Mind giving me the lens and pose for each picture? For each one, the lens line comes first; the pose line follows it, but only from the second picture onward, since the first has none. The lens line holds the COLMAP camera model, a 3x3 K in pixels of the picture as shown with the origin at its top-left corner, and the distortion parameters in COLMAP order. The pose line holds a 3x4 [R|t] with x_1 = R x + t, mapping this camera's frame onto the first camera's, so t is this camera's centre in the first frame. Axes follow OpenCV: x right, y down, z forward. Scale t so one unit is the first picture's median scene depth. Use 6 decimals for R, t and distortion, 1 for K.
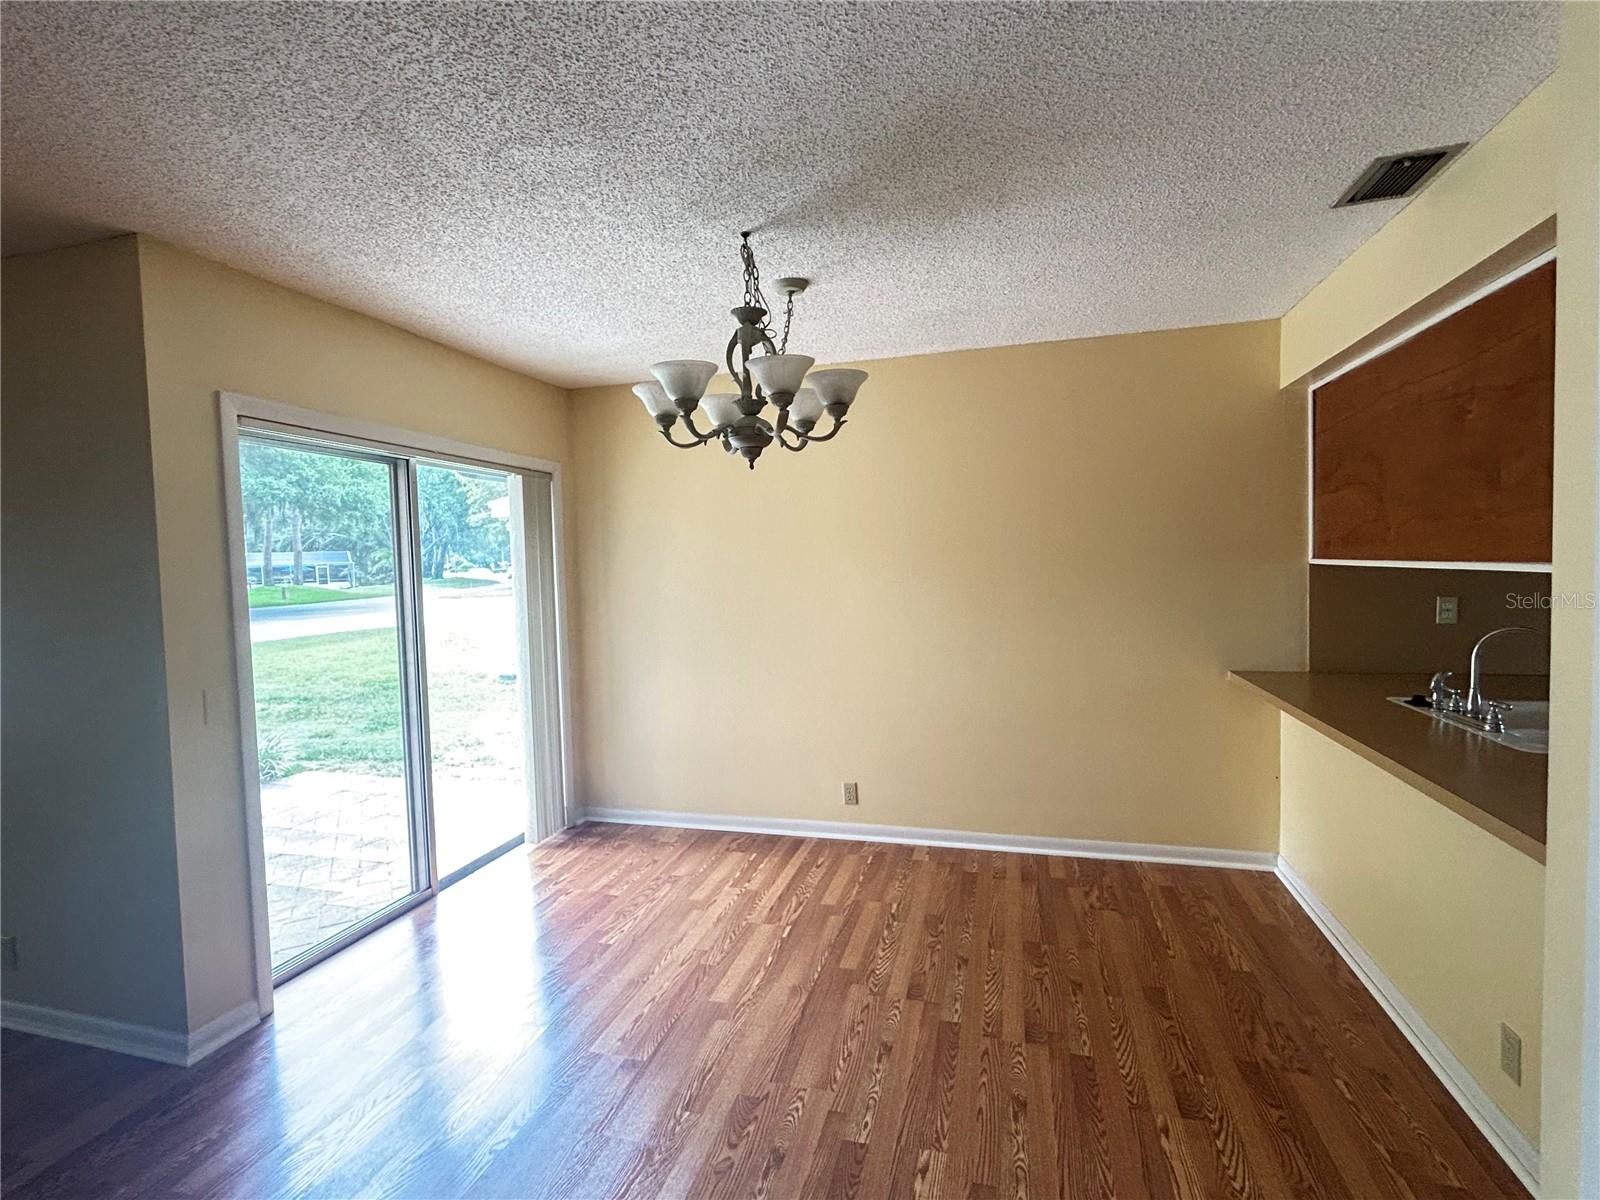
lens RADIAL K [[763.0, 0, 800.0], [0, 763.0, 600.0], [0, 0, 1]] dist [-0.011161, 0.000112]
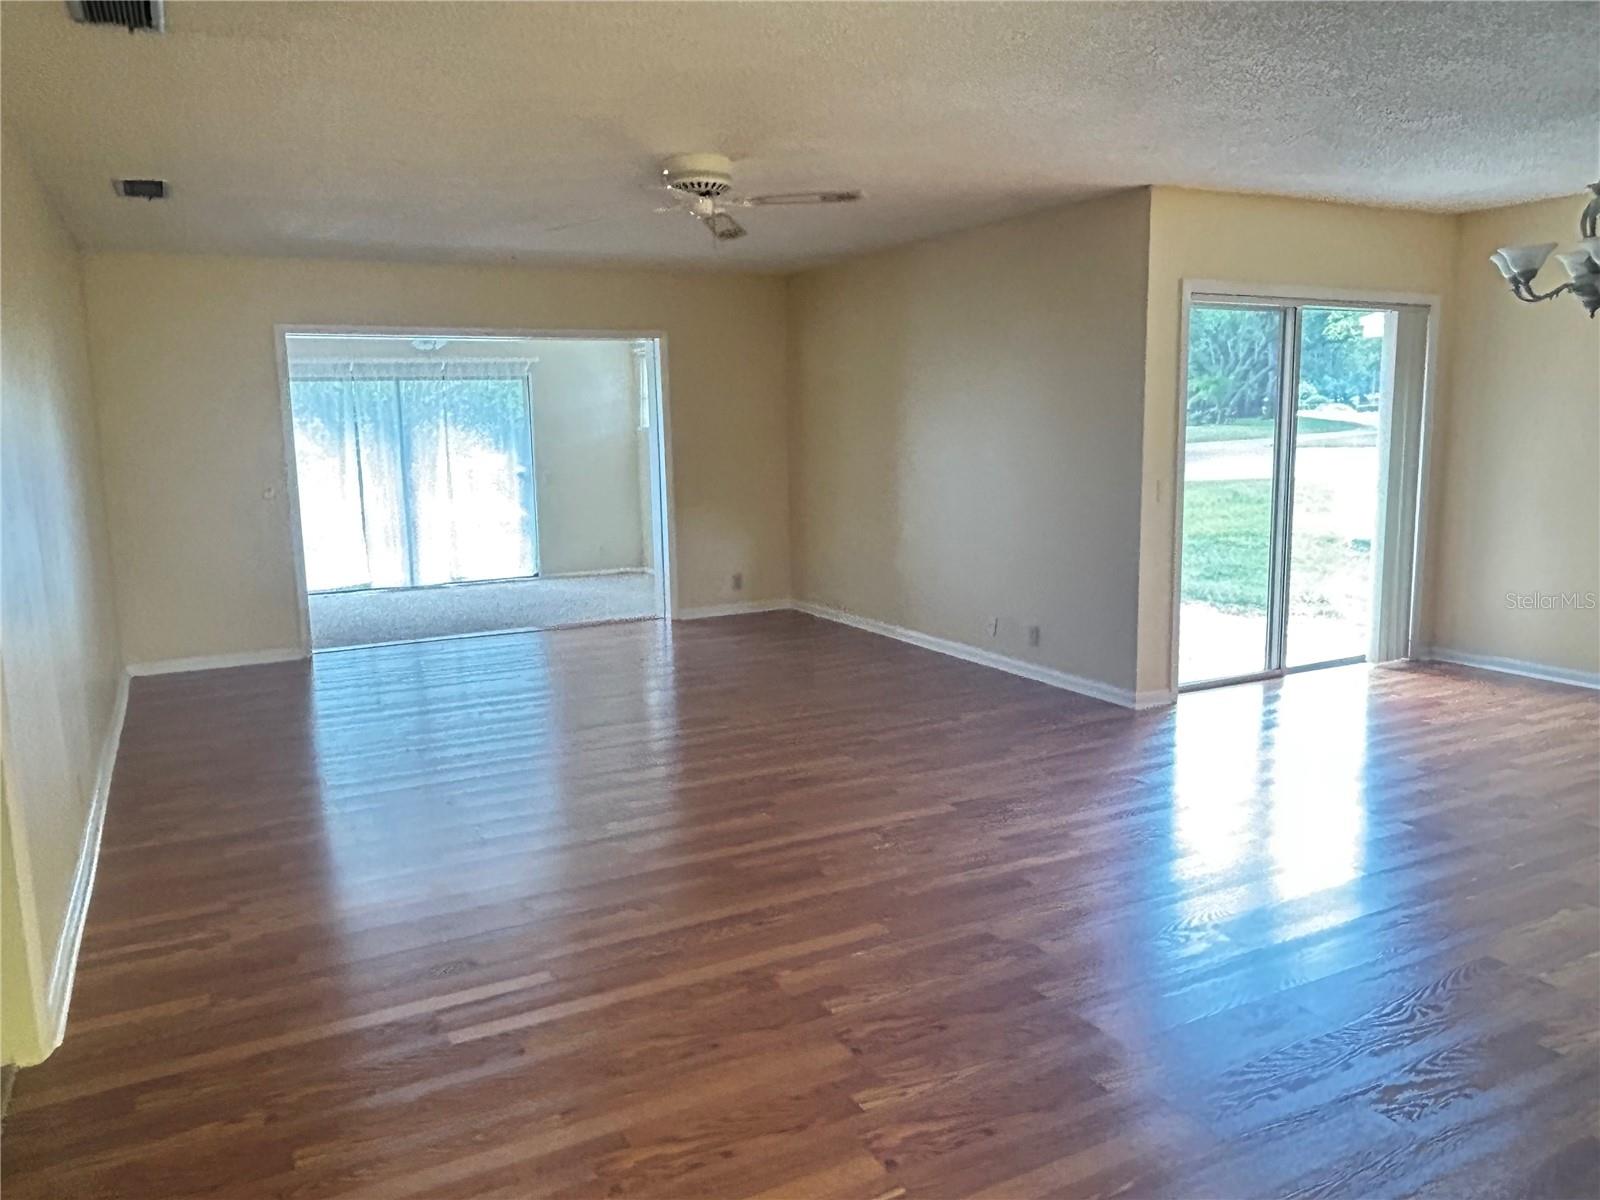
lens RADIAL K [[1182.3, 0, 800.0], [0, 1182.3, 600.0], [0, 0, 1]] dist [0.002806, 0.005528]
pose [[0.684657, 0.125846, -0.717919, 0.307944], [-0.037262, 0.989737, 0.137958, 0.037029], [0.727912, -0.067703, 0.682320, -0.781810]]
